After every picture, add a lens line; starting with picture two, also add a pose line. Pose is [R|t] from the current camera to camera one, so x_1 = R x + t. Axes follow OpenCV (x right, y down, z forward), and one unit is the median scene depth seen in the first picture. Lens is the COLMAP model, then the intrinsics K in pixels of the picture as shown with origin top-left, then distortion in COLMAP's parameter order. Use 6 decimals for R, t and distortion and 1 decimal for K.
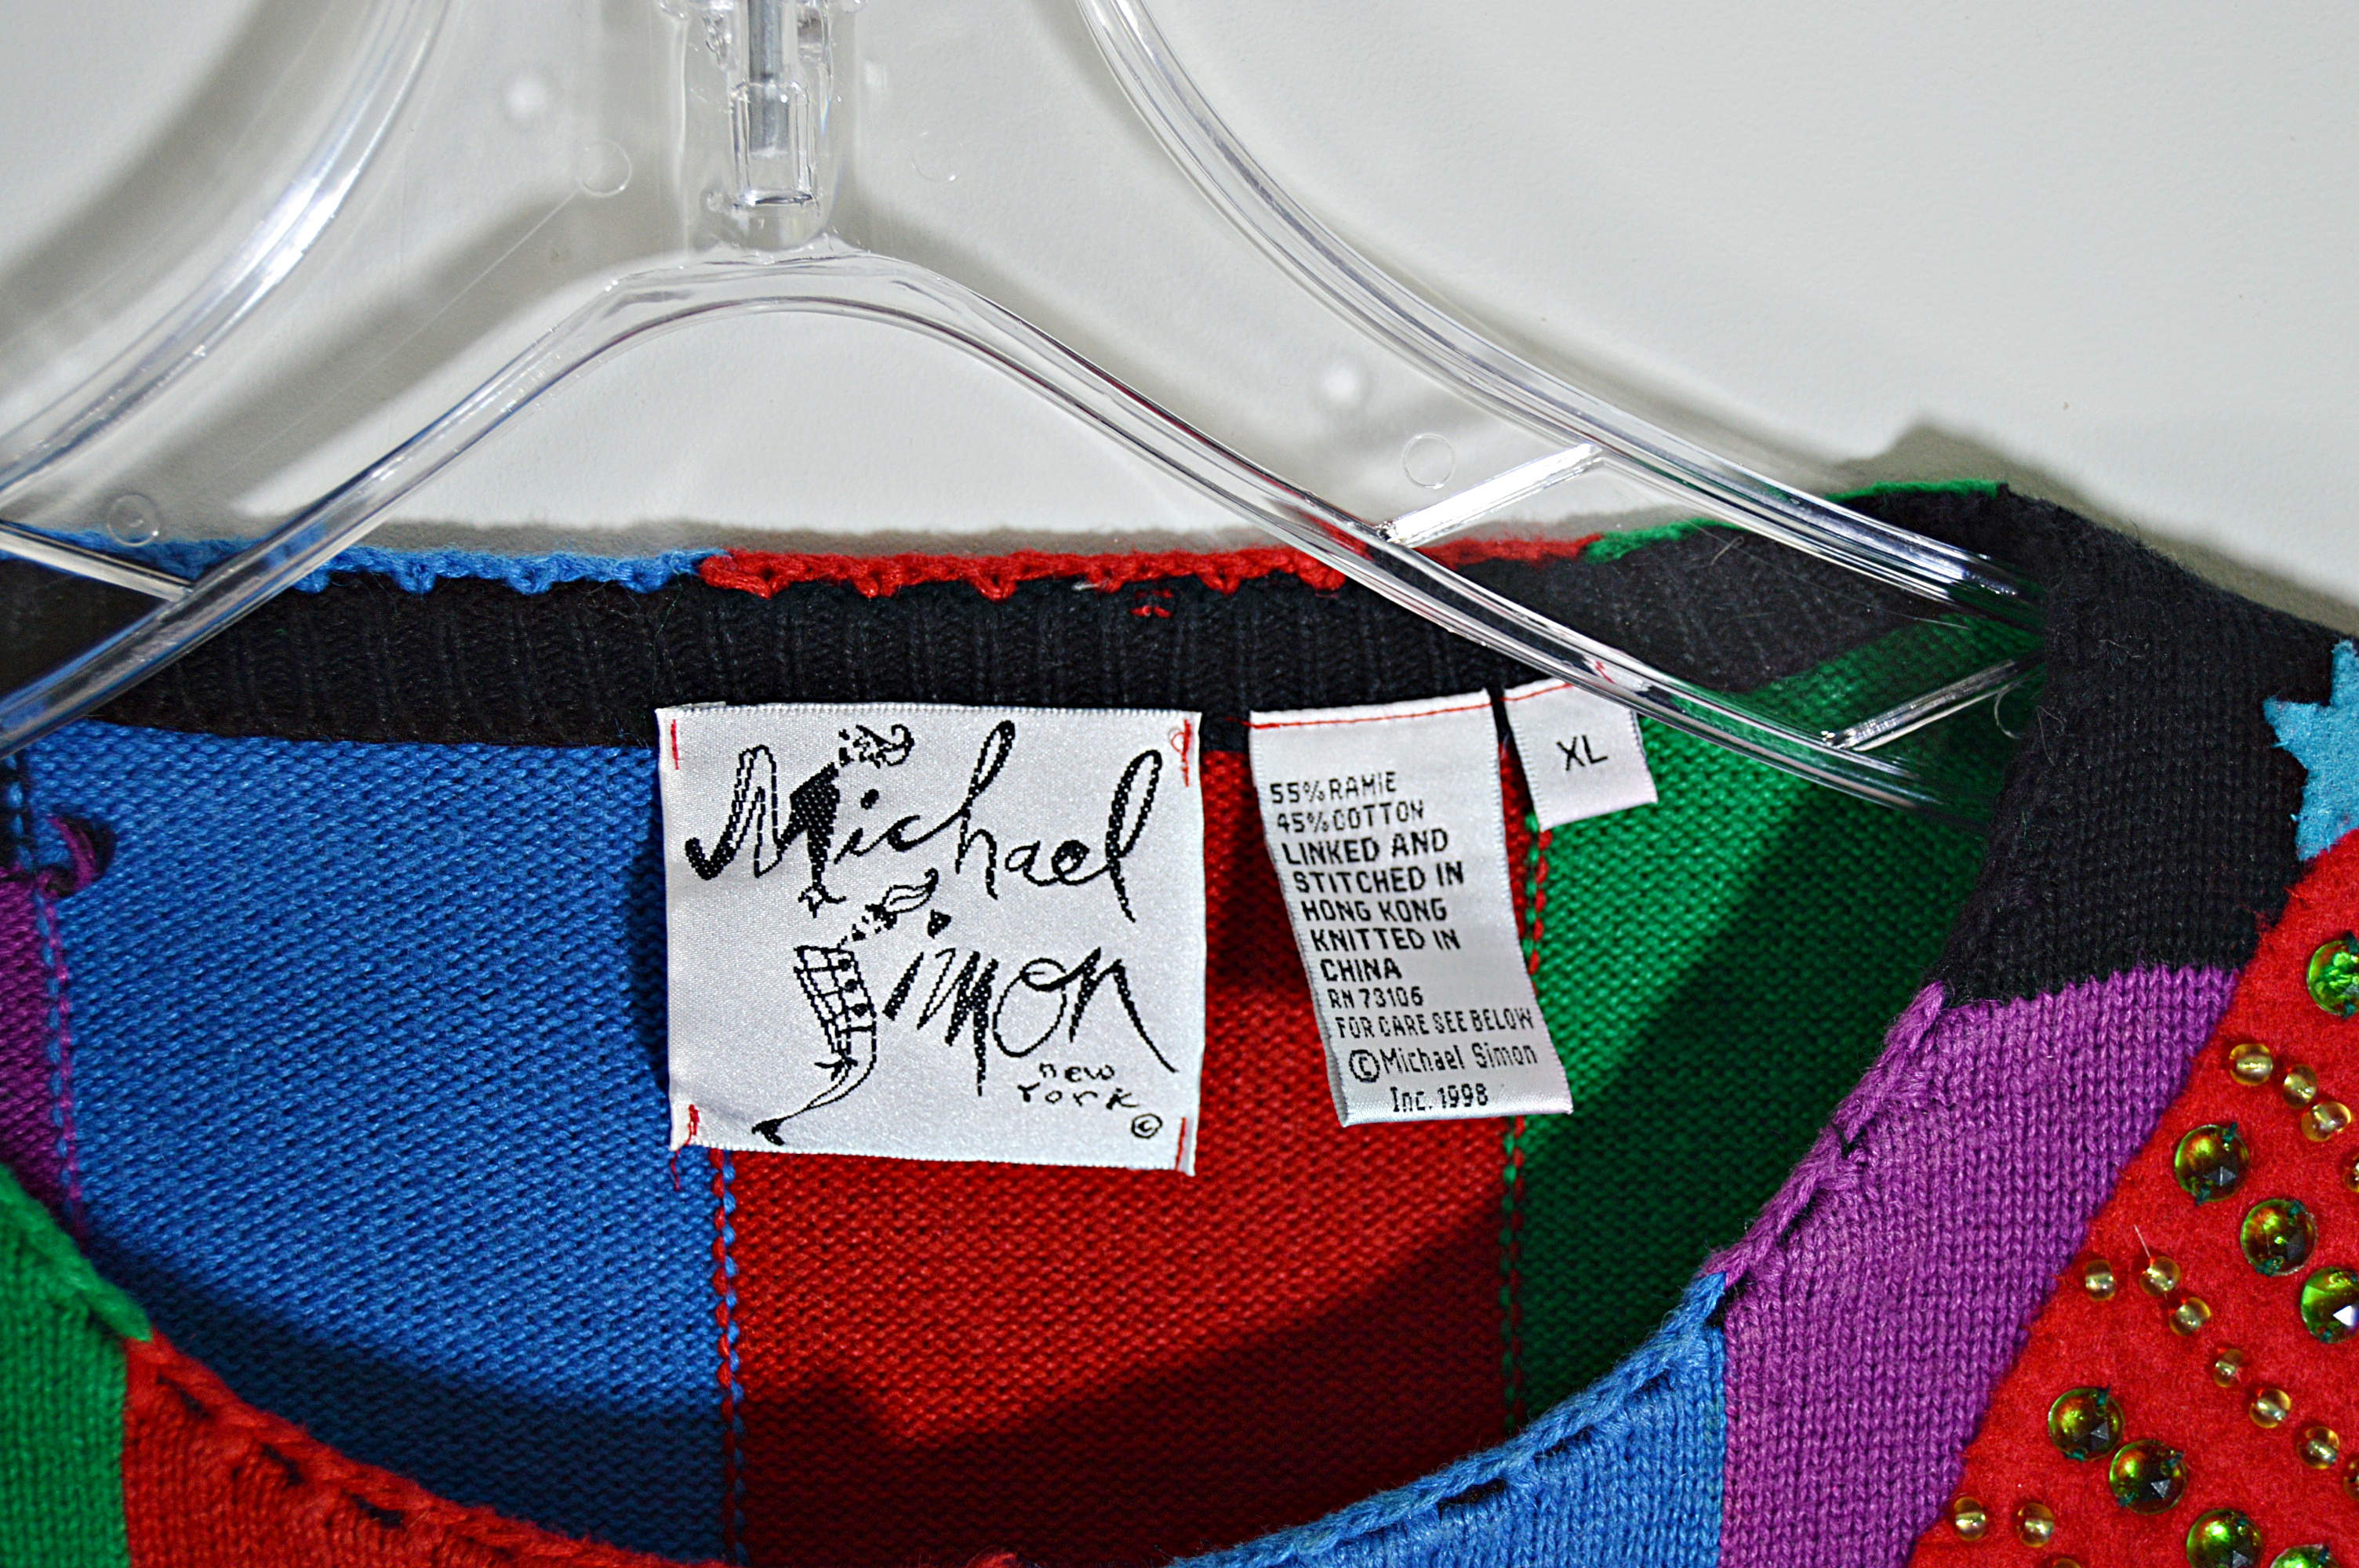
lens RADIAL K [[4080.8, 0, 1170.3], [0, 4080.8, 798.4], [0, 0, 1]] dist [-0.000747, 0.000000]
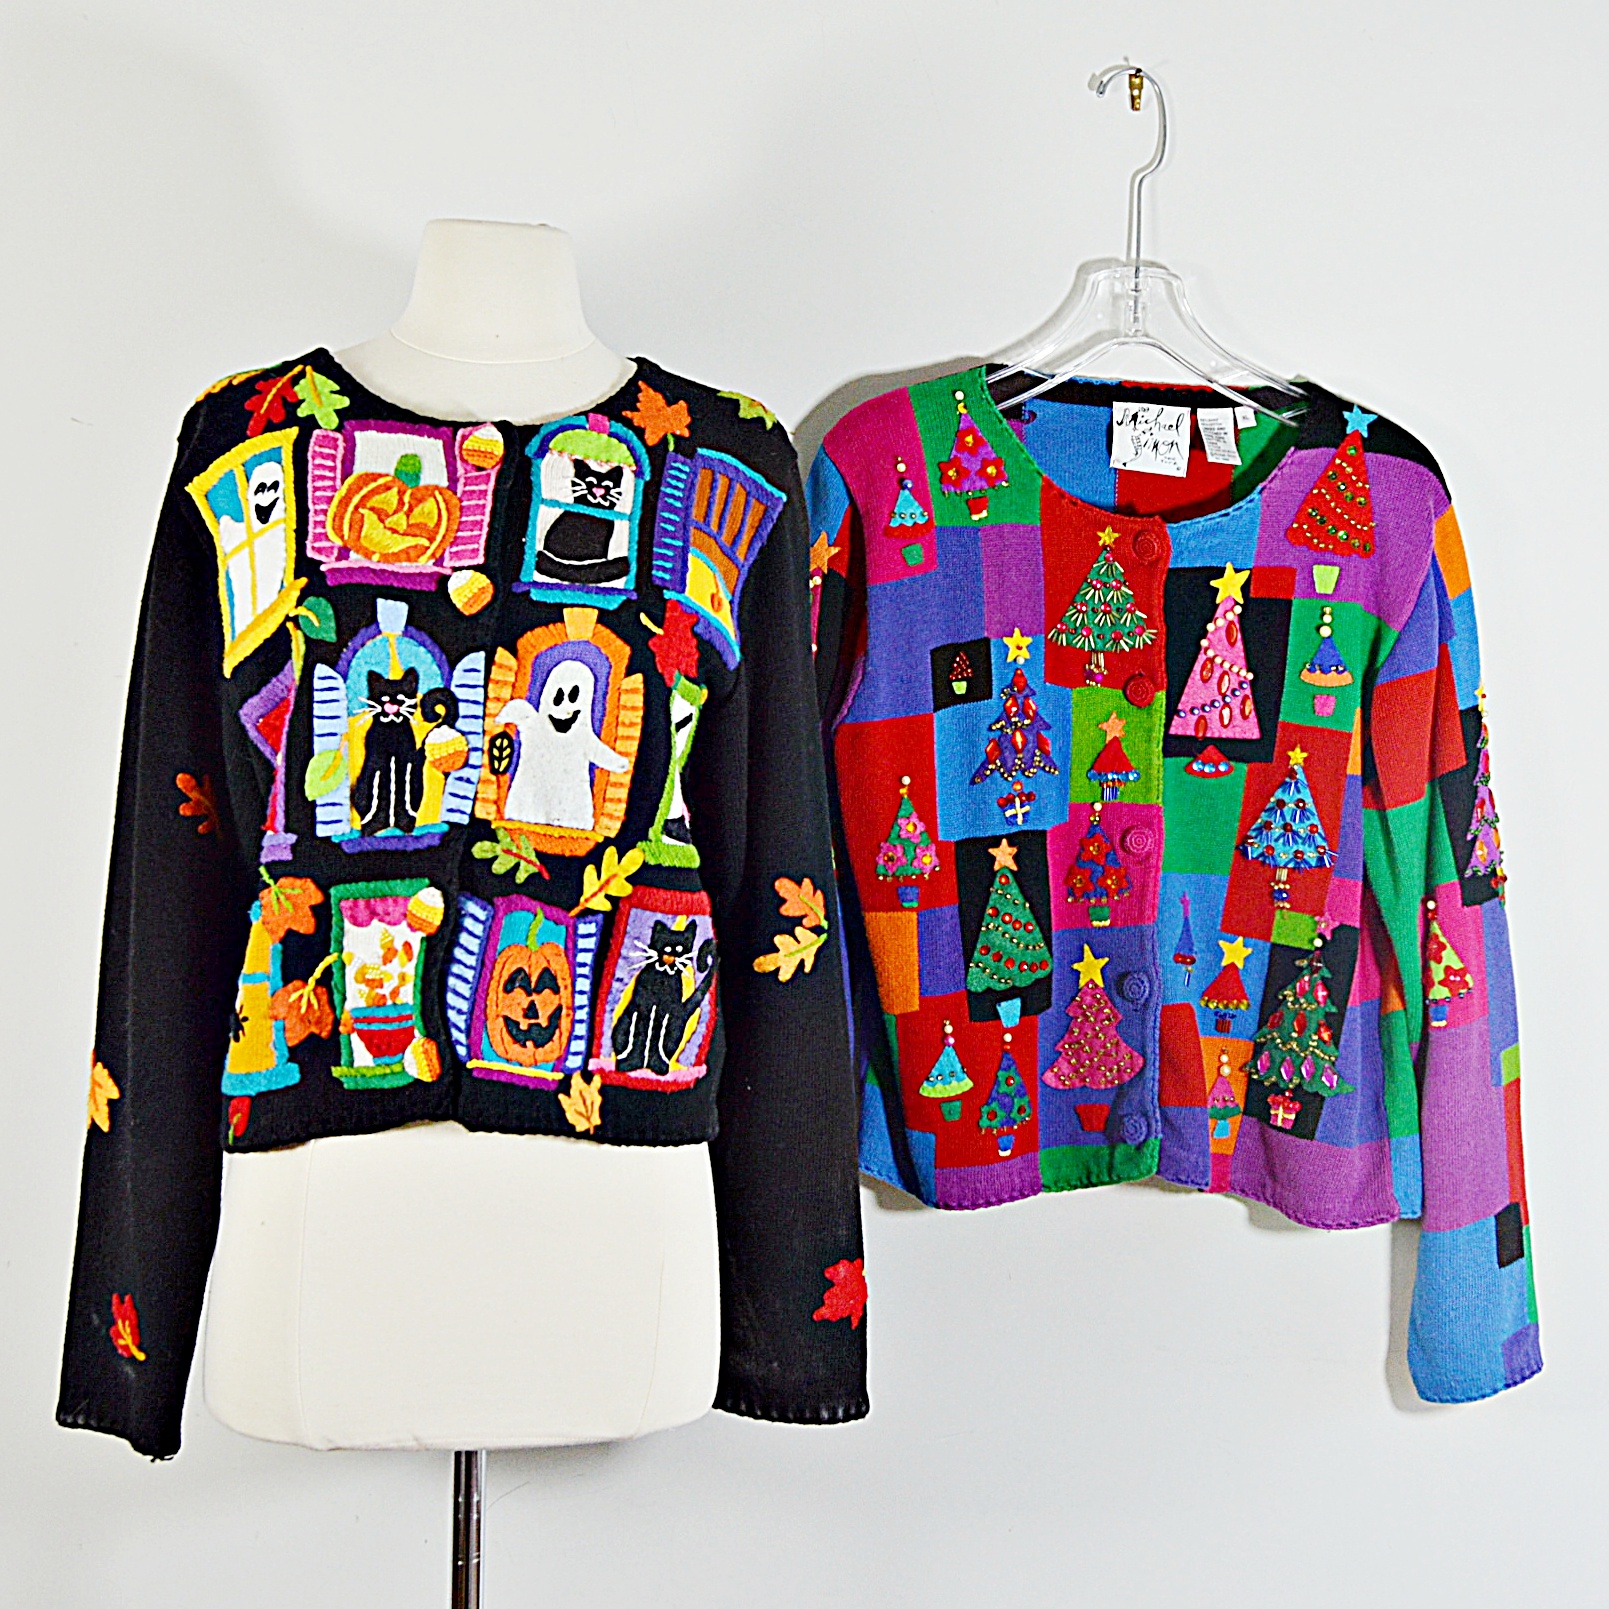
lens RADIAL K [[2803.2, 0, 837.8], [0, 2803.2, 674.1], [0, 0, 1]] dist [-0.003194, 0.000000]
pose [[0.995190, 0.057378, -0.079405, -0.186134], [-0.066117, 0.991482, -0.112215, 1.010127], [0.072290, 0.116925, 0.990506, -3.742111]]
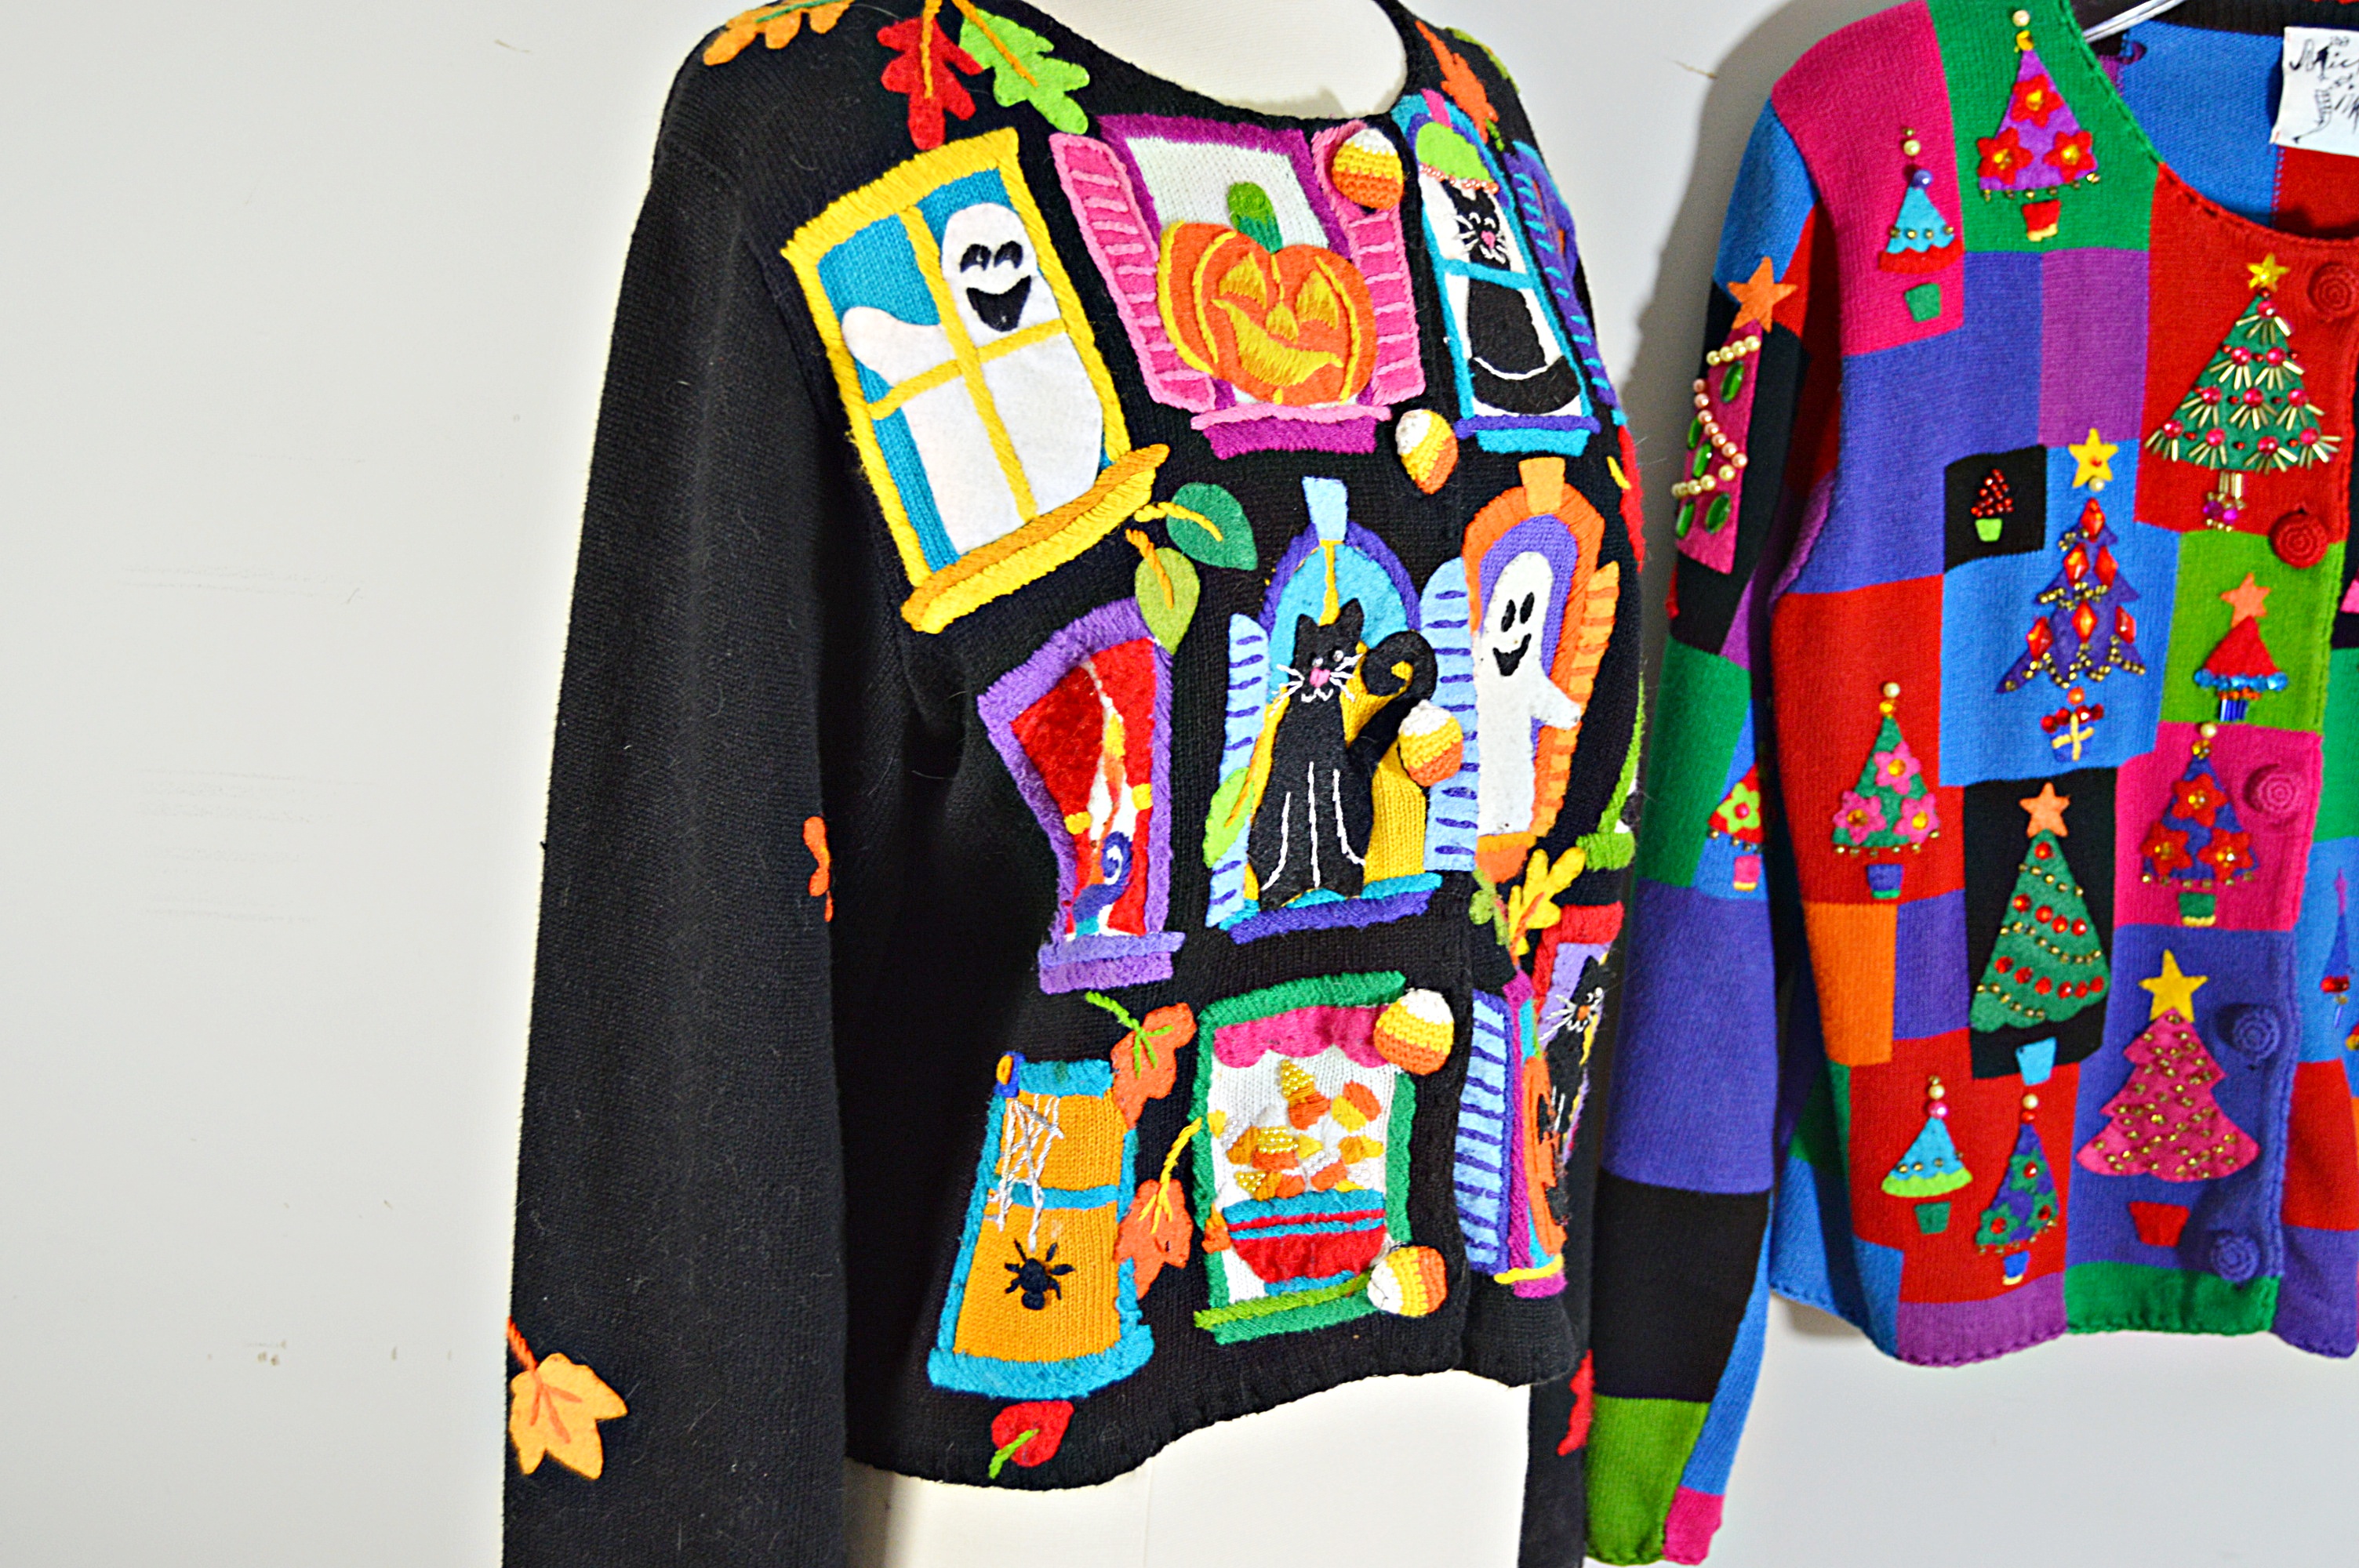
lens RADIAL K [[3115.8, 0, 1178.7], [0, 3115.8, 783.8], [0, 0, 1]] dist [-0.005256, 0.000000]
pose [[0.983002, 0.100939, -0.153358, -0.645587], [-0.086555, 0.991440, 0.097753, 0.505751], [0.161912, -0.082818, 0.983324, -2.224597]]
